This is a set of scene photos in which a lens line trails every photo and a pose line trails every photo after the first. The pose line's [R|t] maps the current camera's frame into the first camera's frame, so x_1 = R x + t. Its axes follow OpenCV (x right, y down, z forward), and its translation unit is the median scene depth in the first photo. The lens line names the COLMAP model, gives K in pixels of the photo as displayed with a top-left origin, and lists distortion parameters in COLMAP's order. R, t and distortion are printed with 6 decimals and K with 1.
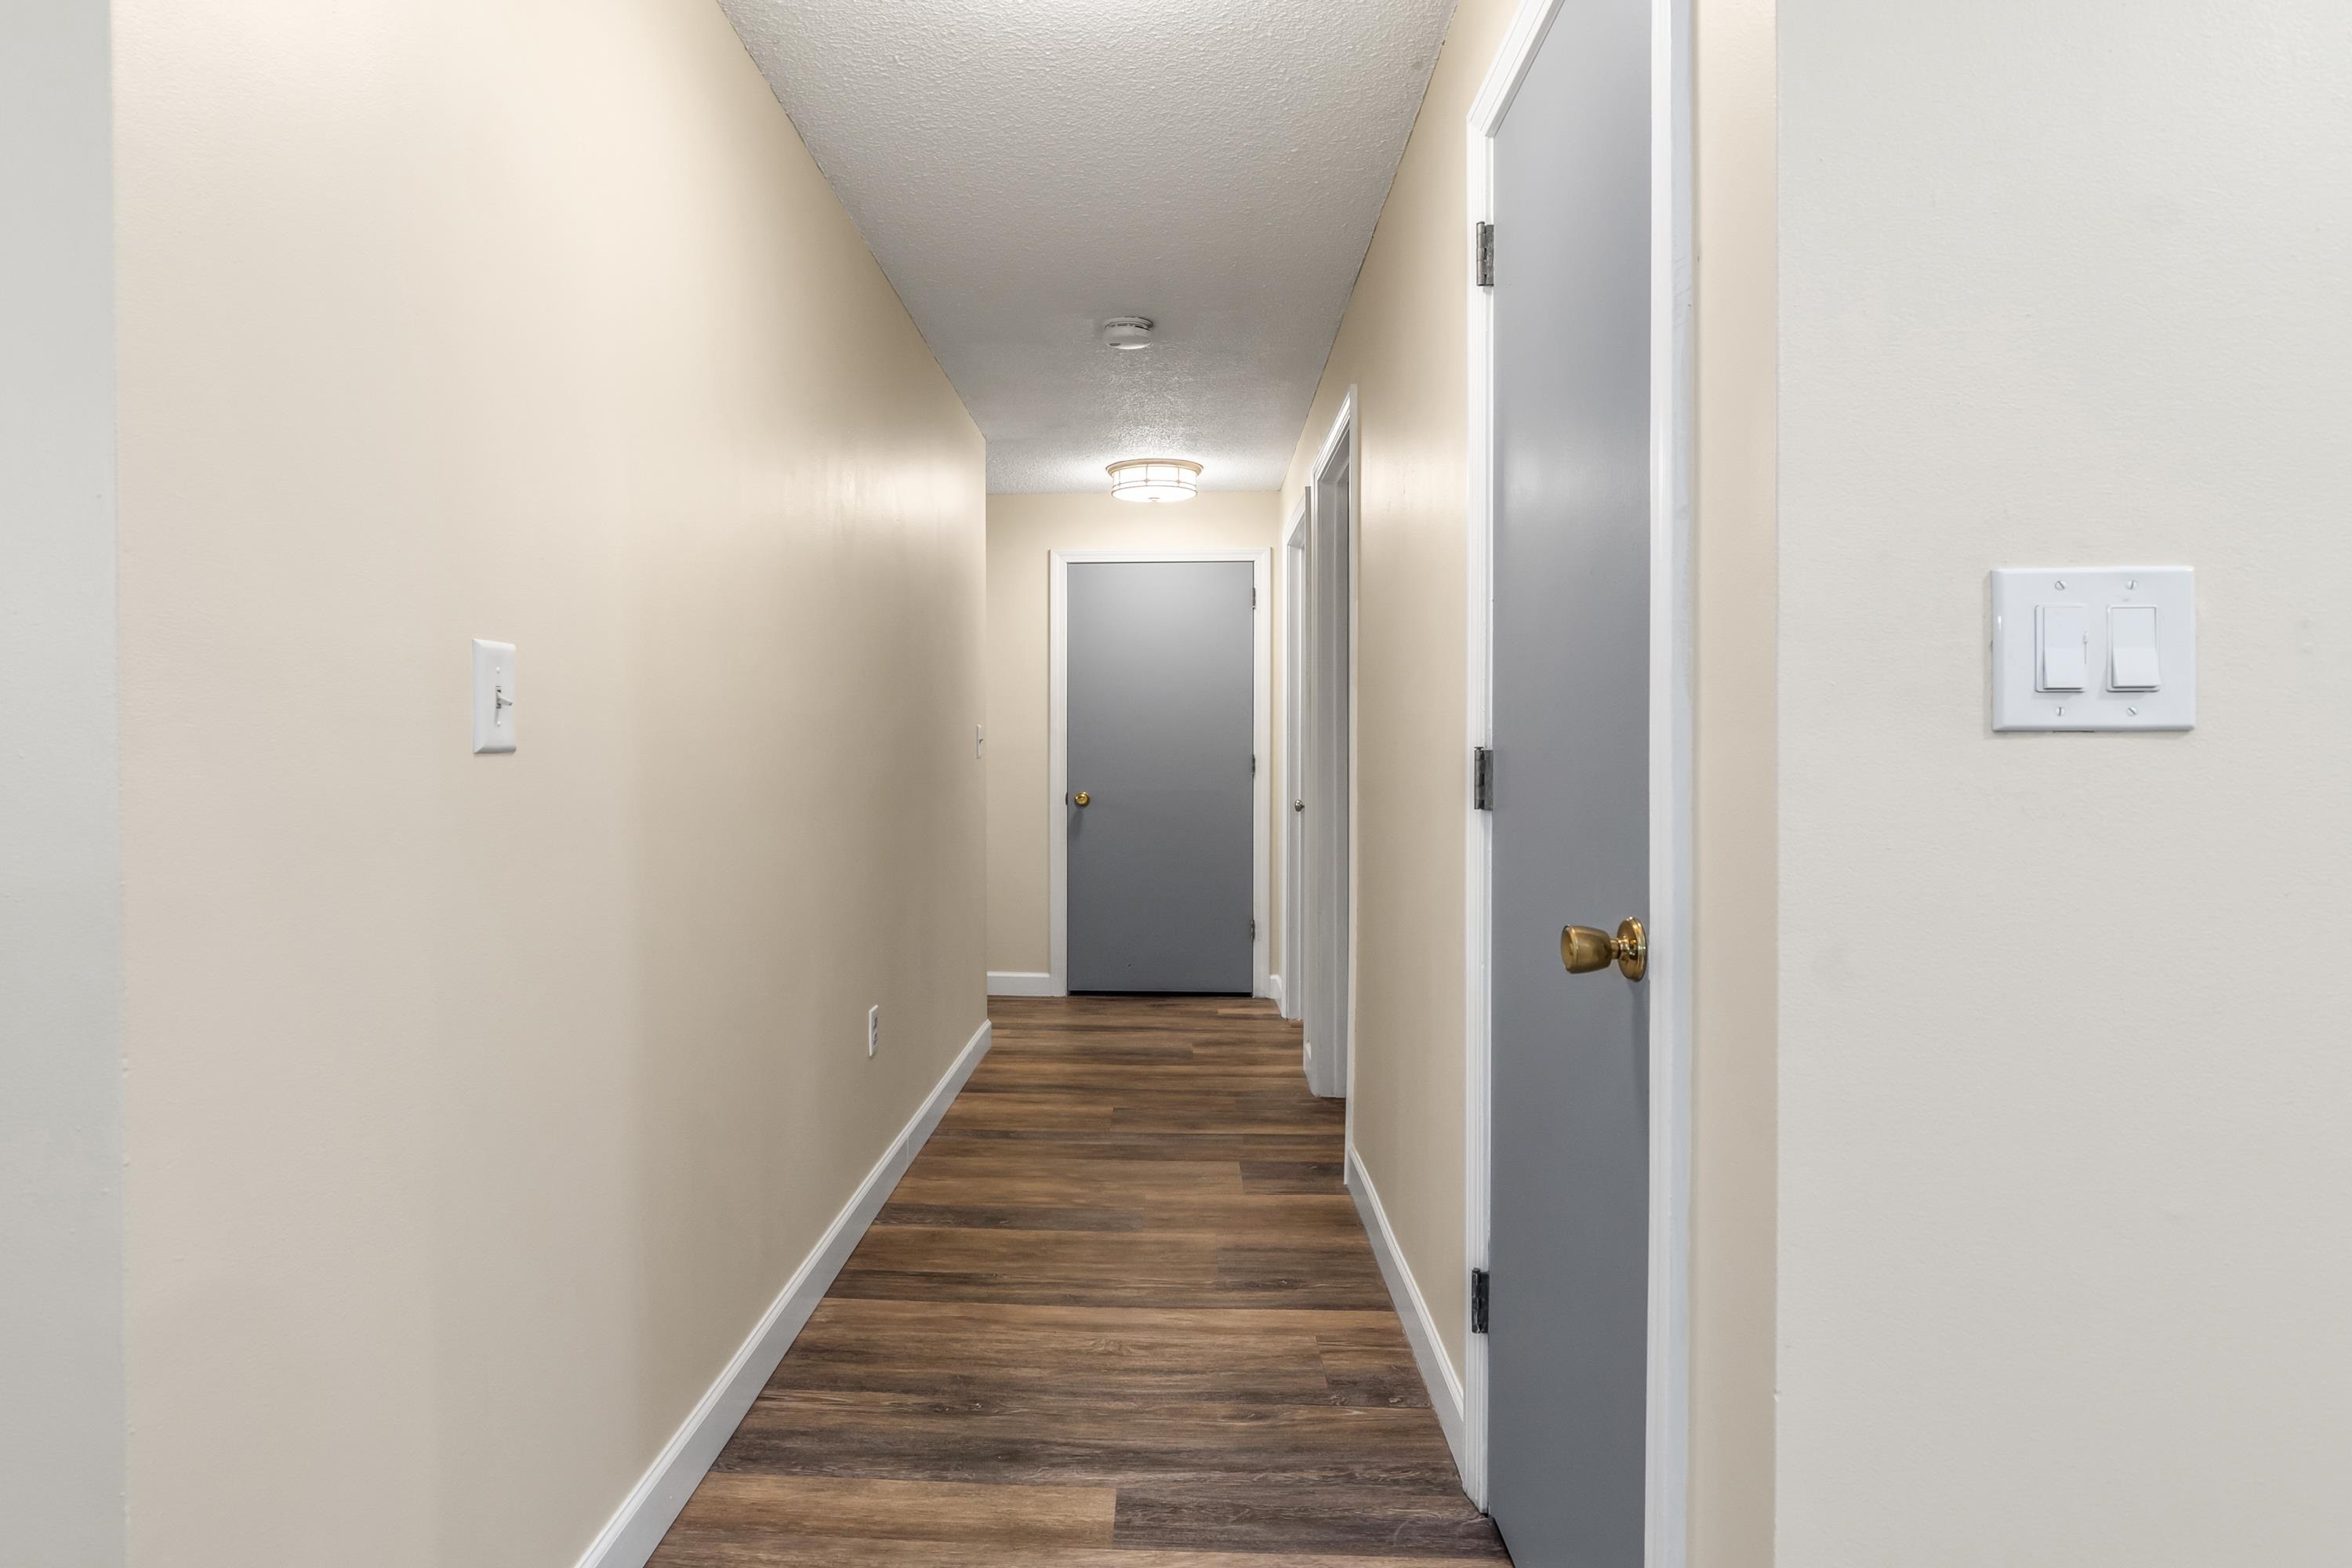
lens RADIAL K [[1156.9, 0, 1165.5], [0, 1156.9, 766.3], [0, 0, 1]] dist [-0.001080, 0.000729]
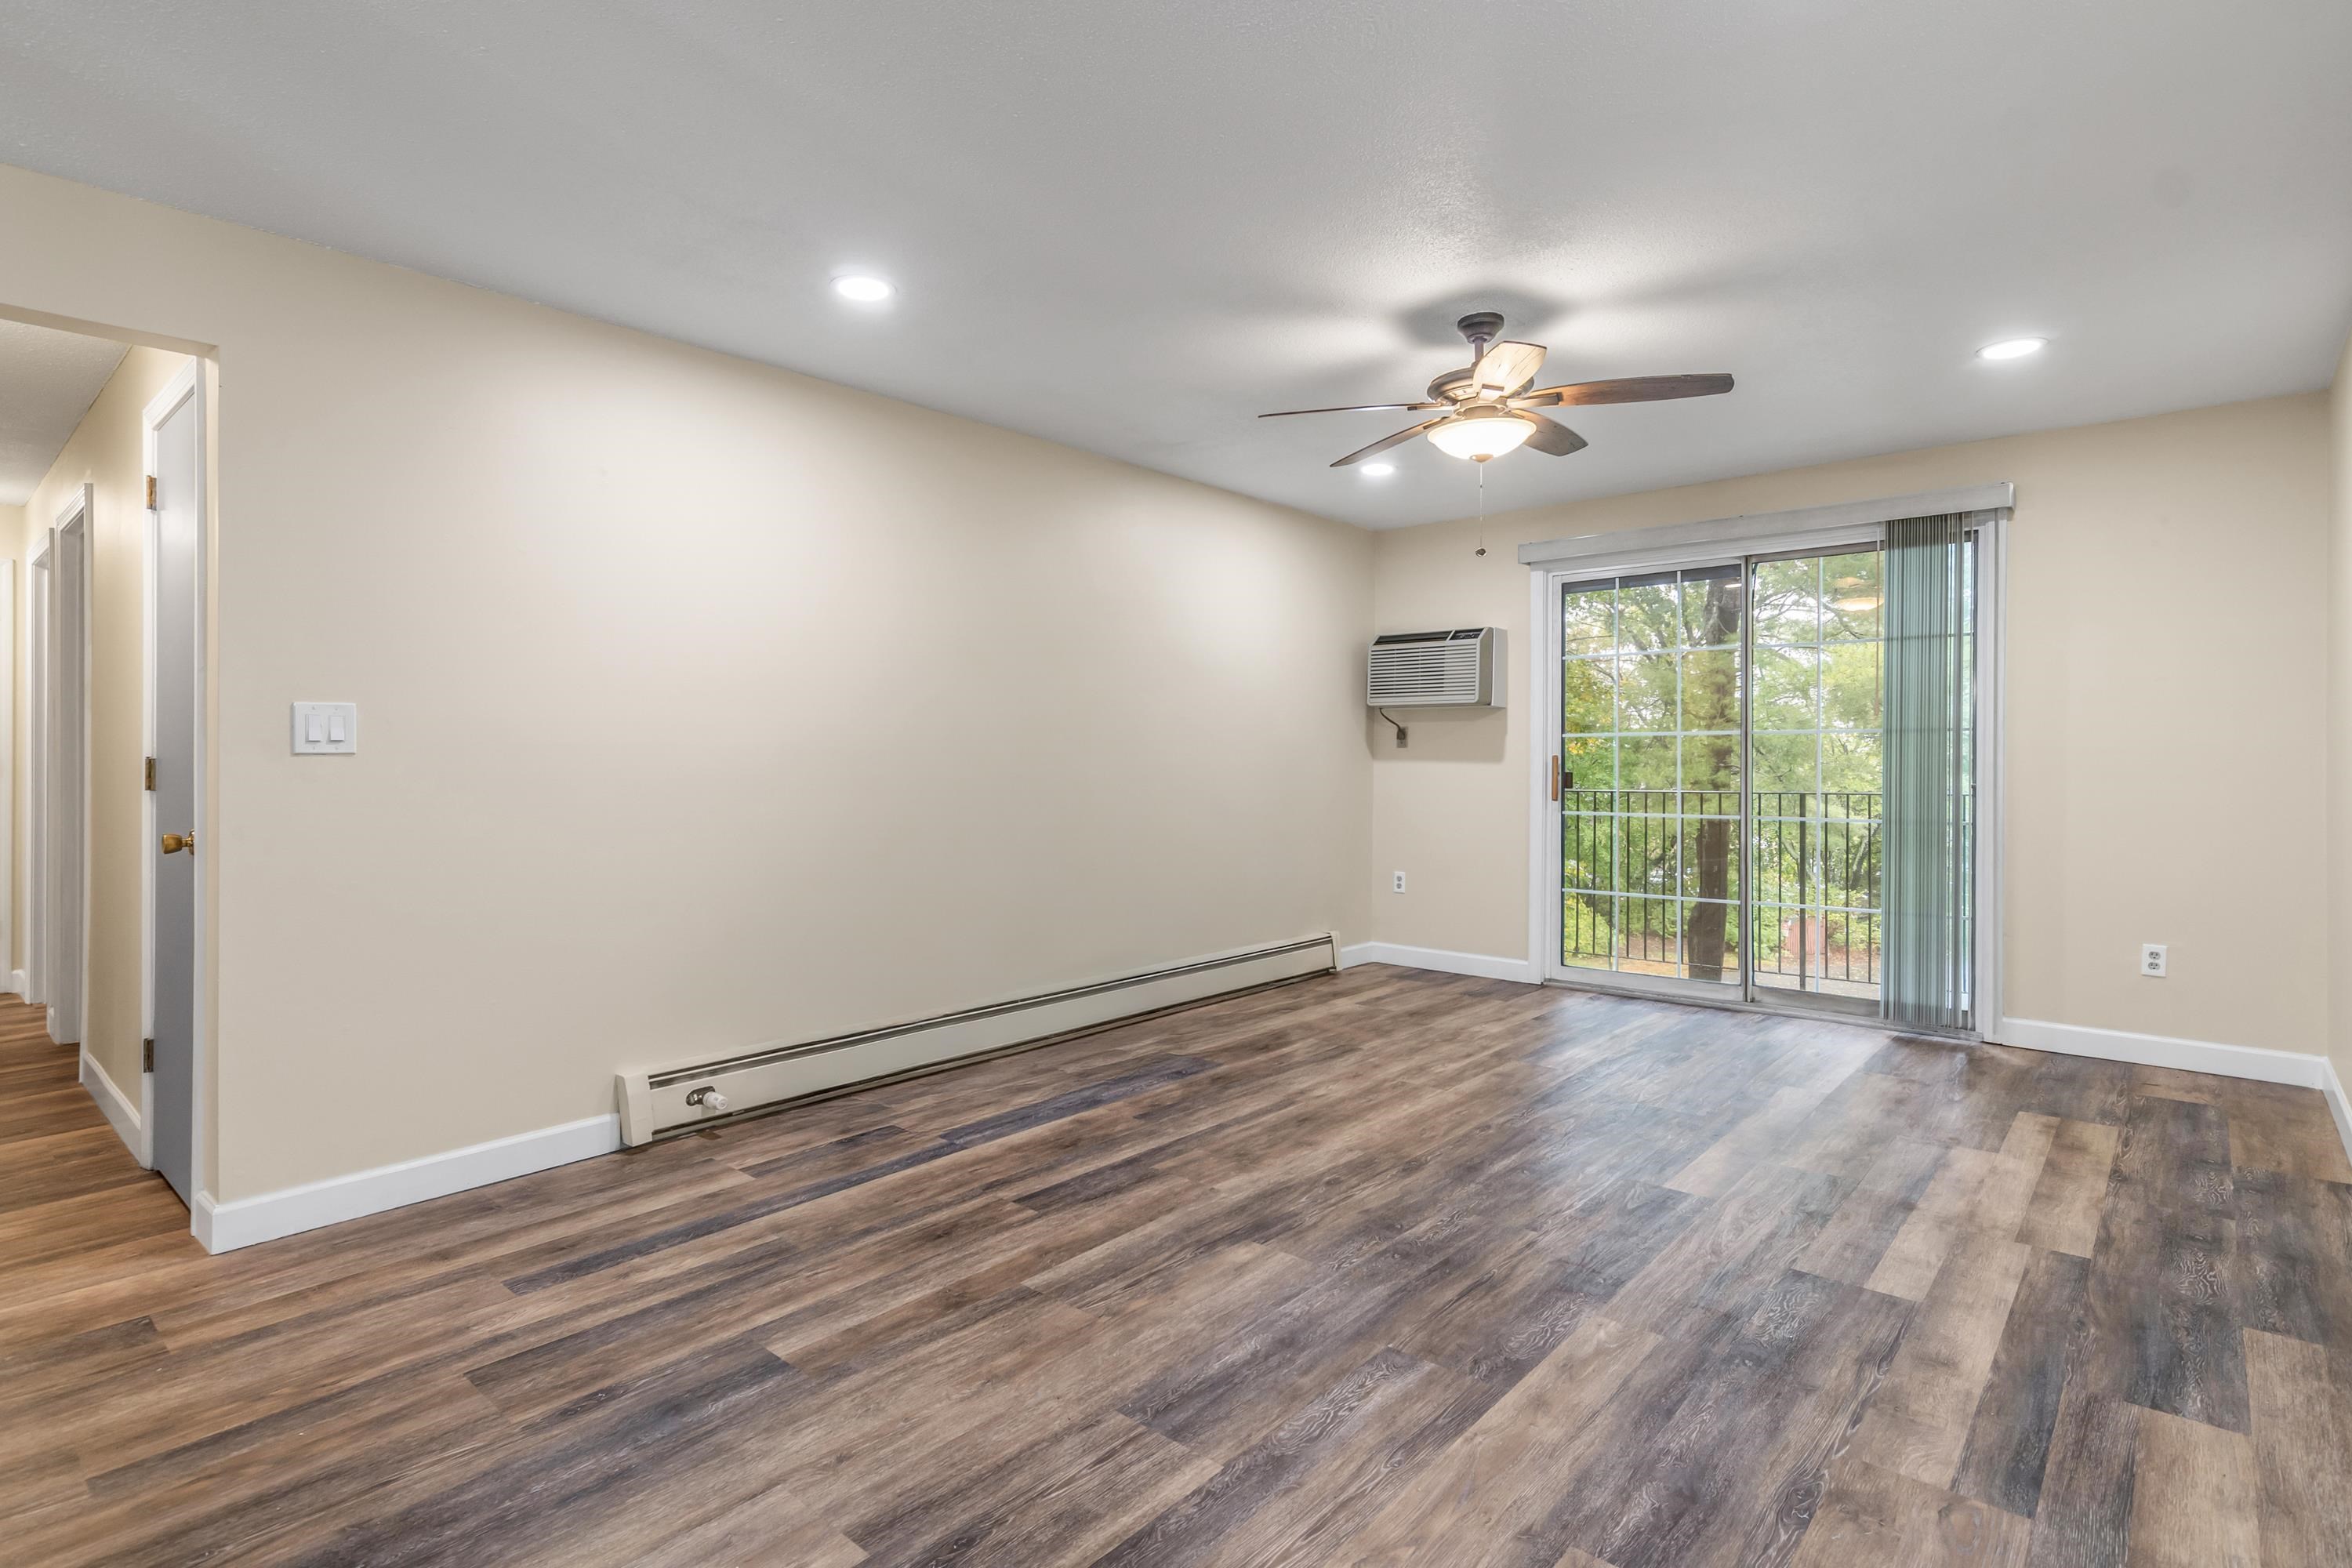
lens RADIAL K [[1156.9, 0, 1165.5], [0, 1156.9, 766.3], [0, 0, 1]] dist [-0.001080, 0.000729]
pose [[0.650824, -0.002825, 0.759223, -0.070888], [0.006542, 0.999977, -0.001886, 0.013030], [-0.759200, 0.006194, 0.650828, -1.419150]]
